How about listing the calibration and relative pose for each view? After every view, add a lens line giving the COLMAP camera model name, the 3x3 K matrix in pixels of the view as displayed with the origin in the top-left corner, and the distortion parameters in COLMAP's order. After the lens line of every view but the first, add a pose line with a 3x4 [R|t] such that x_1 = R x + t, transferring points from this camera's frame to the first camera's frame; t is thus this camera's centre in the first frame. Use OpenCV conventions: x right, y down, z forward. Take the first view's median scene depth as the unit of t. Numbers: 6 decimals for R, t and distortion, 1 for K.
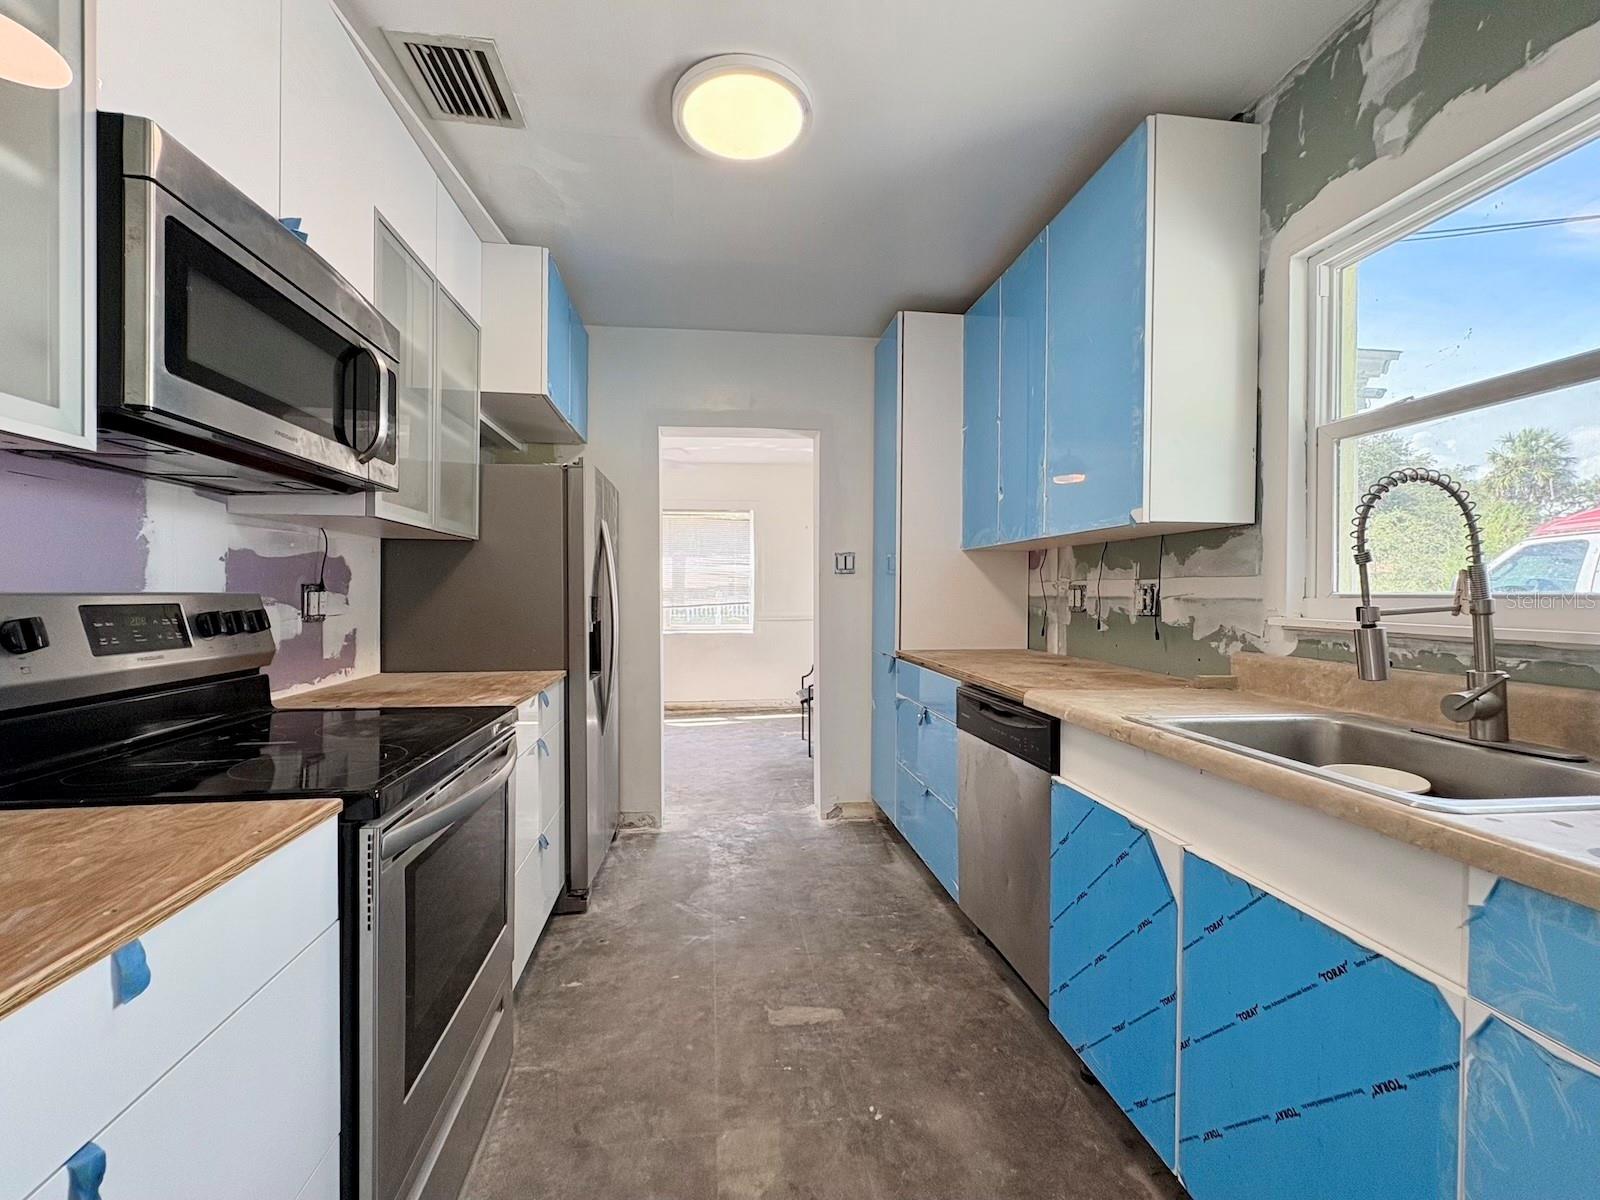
lens RADIAL K [[648.8, 0, 803.7], [0, 648.8, 596.3], [0, 0, 1]] dist [0.001972, -0.000875]
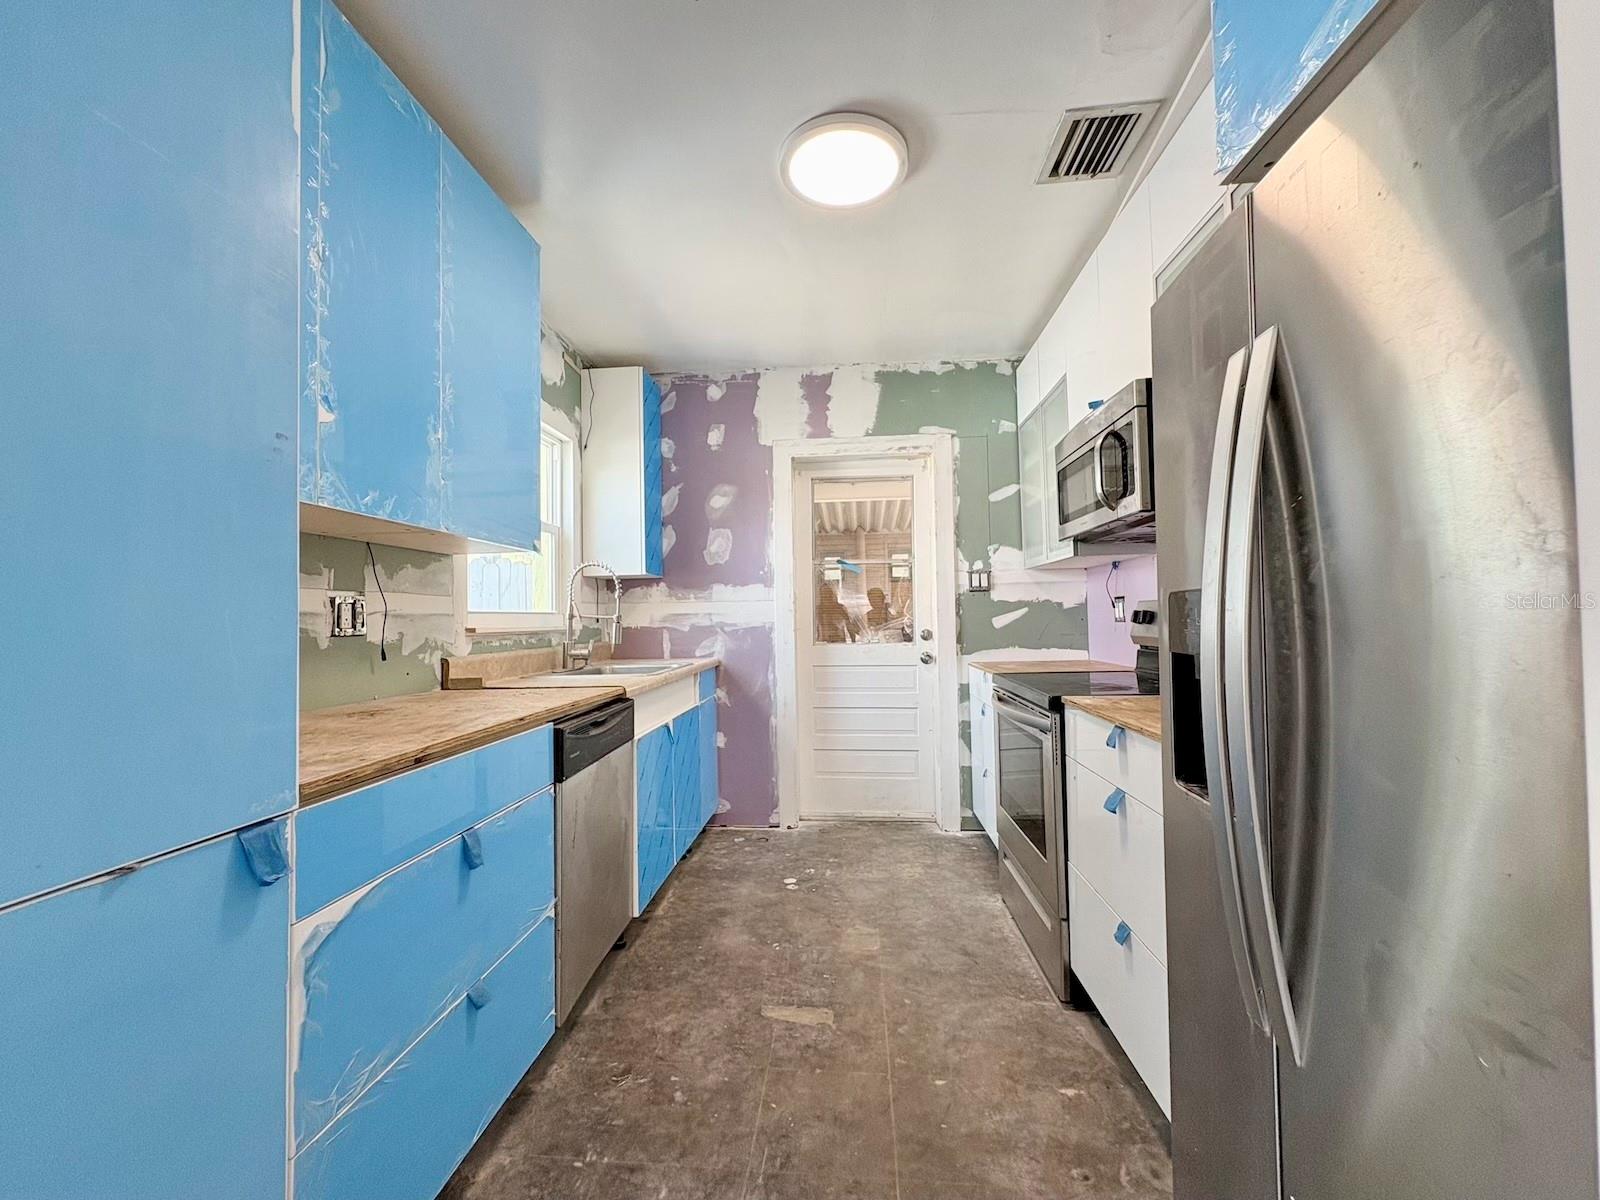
lens RADIAL K [[648.8, 0, 802.1], [0, 648.8, 597.5], [0, 0, 1]] dist [0.001972, -0.000875]
pose [[-0.974307, 0.023055, 0.224042, -0.247616], [0.017812, 0.999519, -0.025395, 0.014850], [-0.224520, -0.020752, -0.974249, 2.003715]]
